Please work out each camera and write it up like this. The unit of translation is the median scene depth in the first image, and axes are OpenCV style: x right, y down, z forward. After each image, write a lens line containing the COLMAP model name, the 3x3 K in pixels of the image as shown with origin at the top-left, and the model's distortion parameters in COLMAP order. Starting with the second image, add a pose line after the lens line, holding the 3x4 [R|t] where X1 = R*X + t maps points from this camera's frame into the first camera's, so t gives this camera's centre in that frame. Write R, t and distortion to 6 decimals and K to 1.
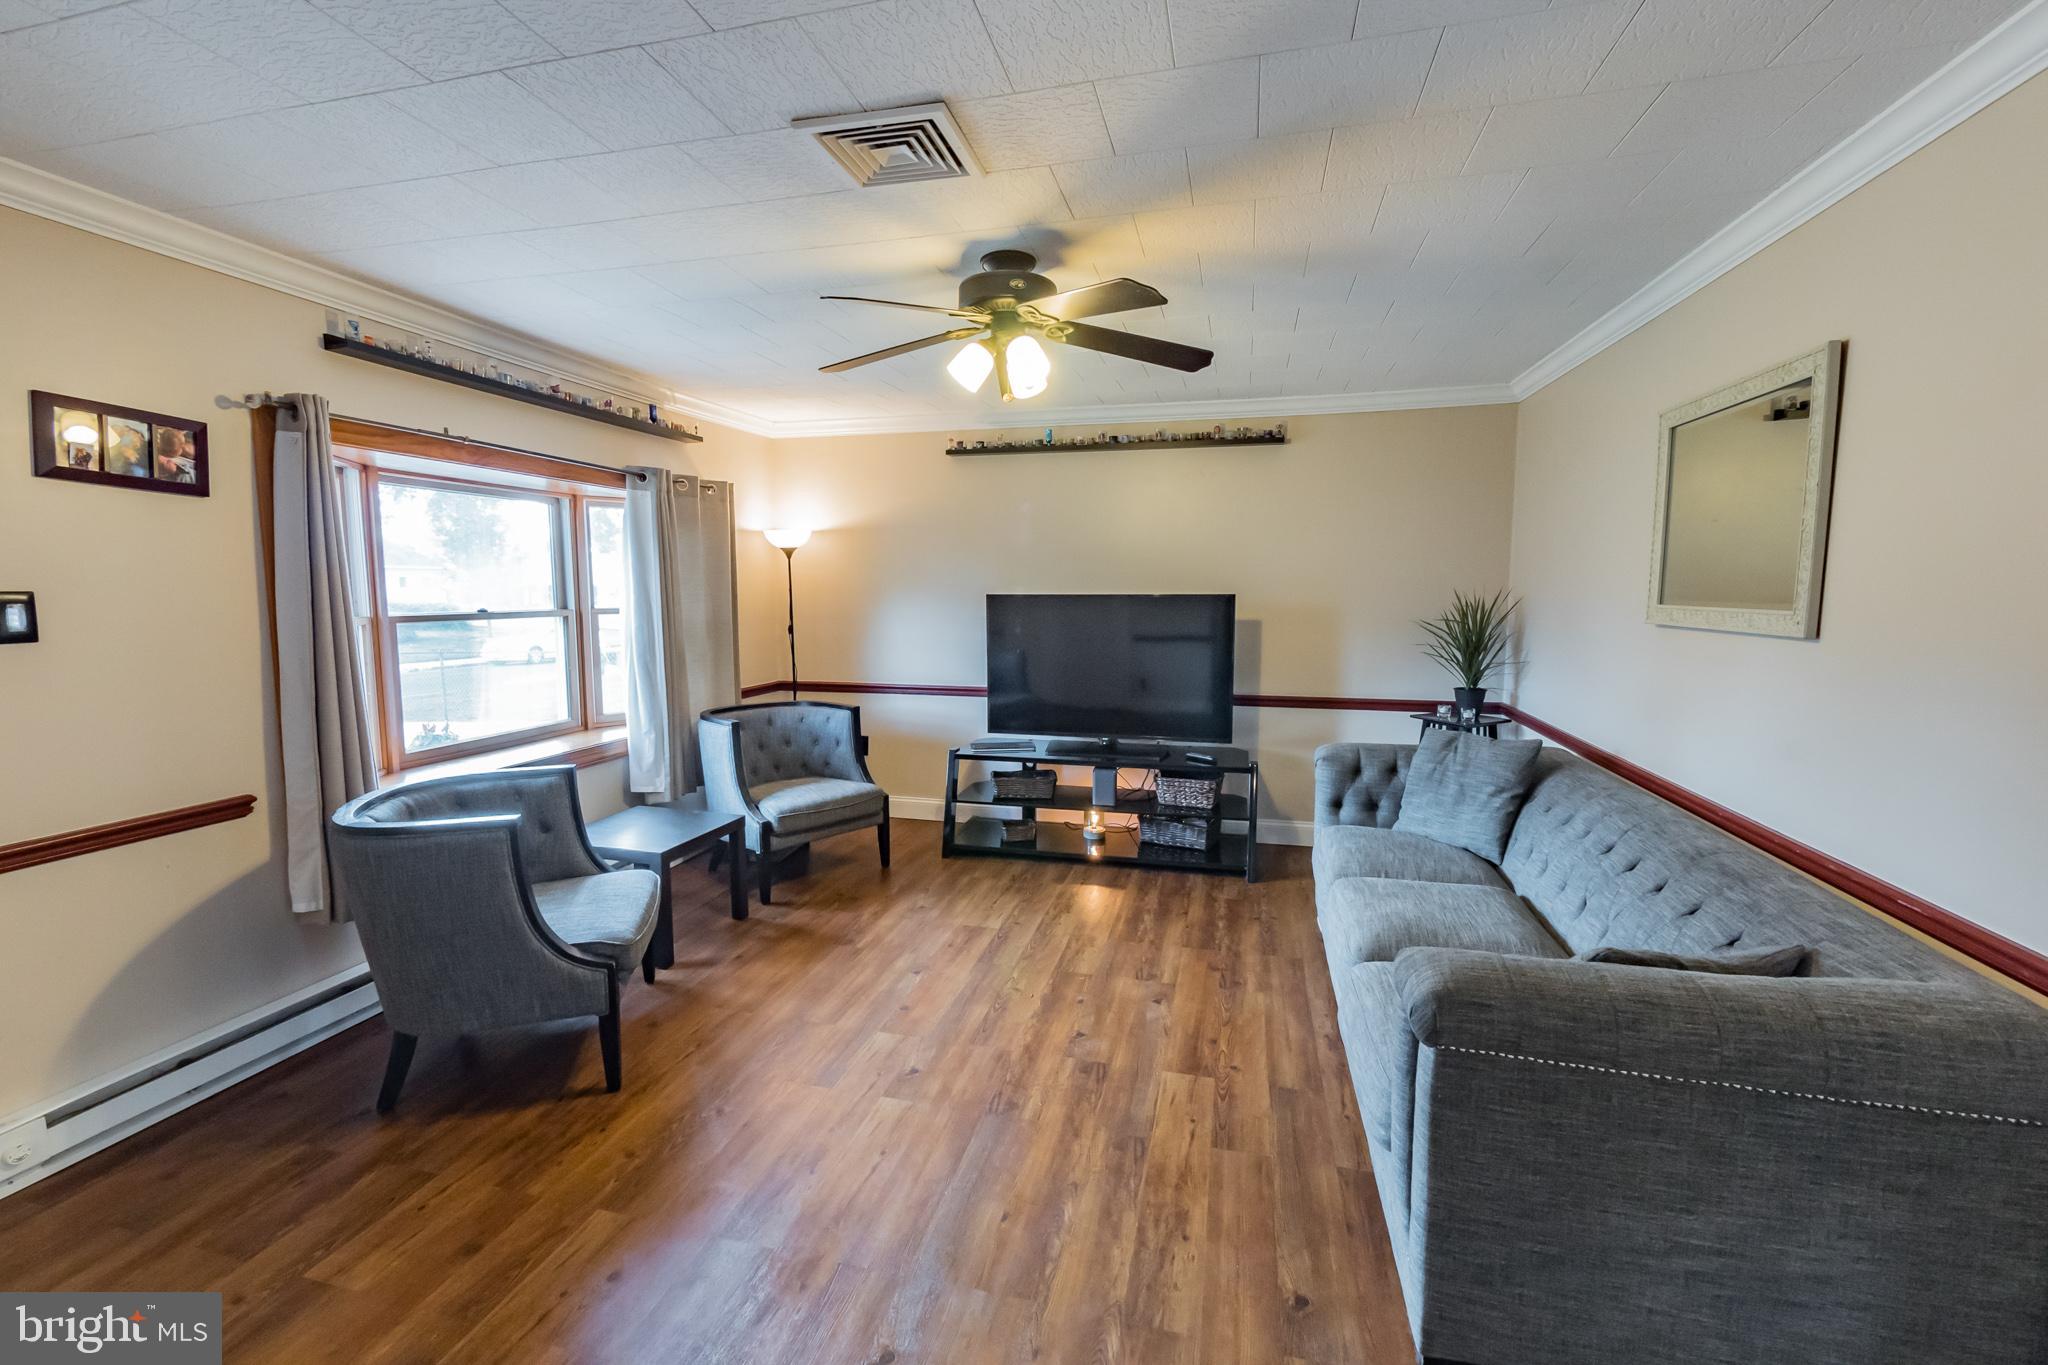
lens RADIAL K [[860.0, 0, 1017.7], [0, 860.0, 706.8], [0, 0, 1]] dist [0.000656, -0.000014]
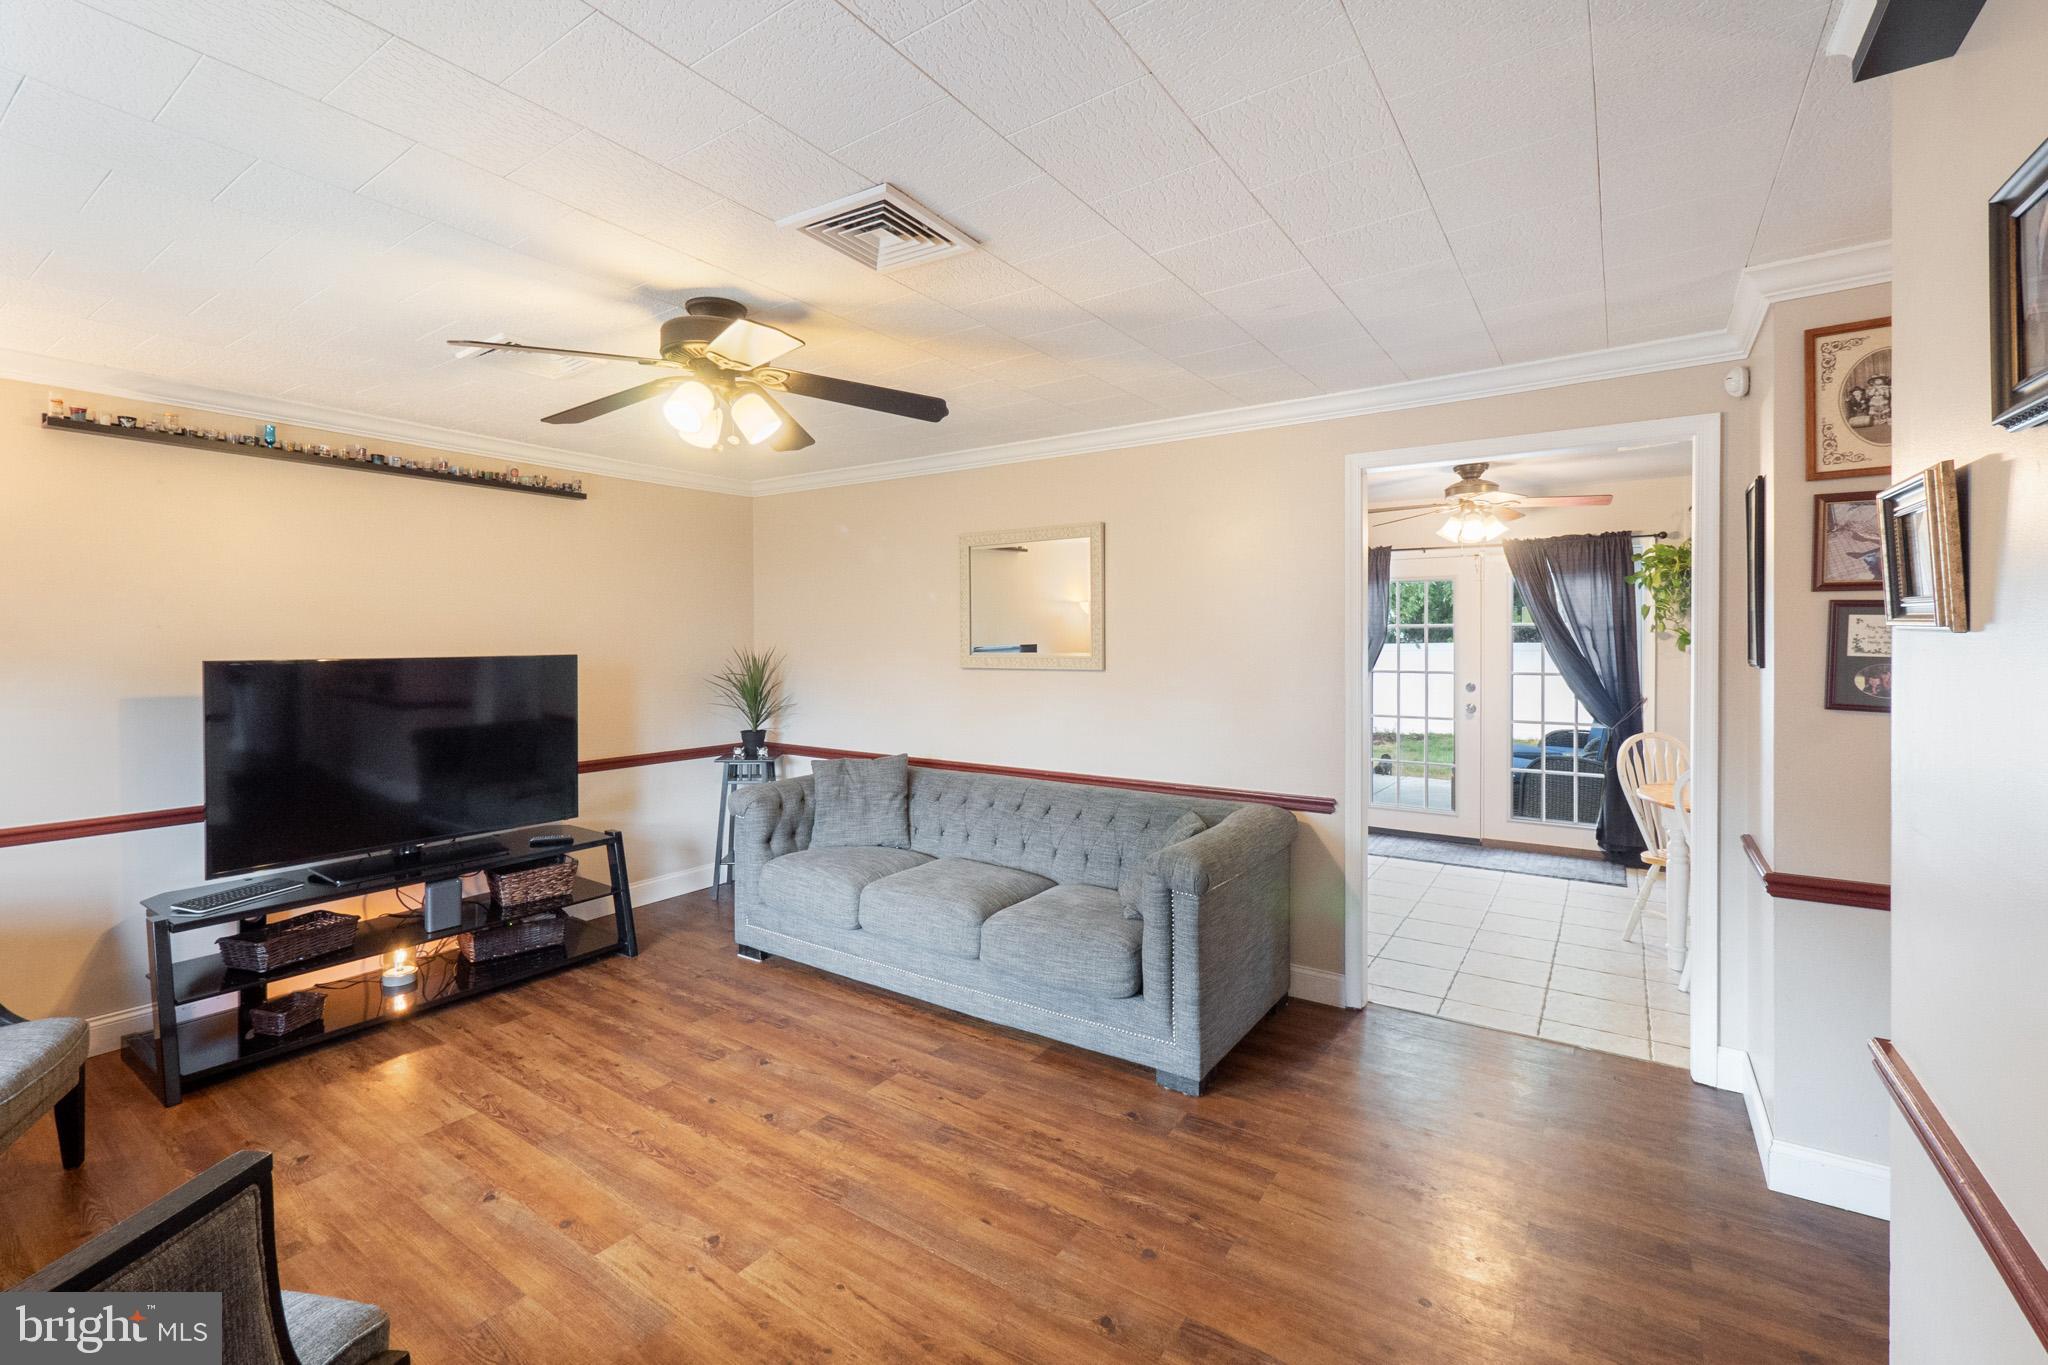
lens RADIAL K [[881.7, 0, 1024.0], [0, 881.7, 682.5], [0, 0, 1]] dist [0.000139, -0.000216]
pose [[0.336006, -0.044758, 0.940796, -0.566070], [0.134359, 0.990932, -0.000843, -0.041549], [-0.932227, 0.126688, 0.338973, 0.272665]]
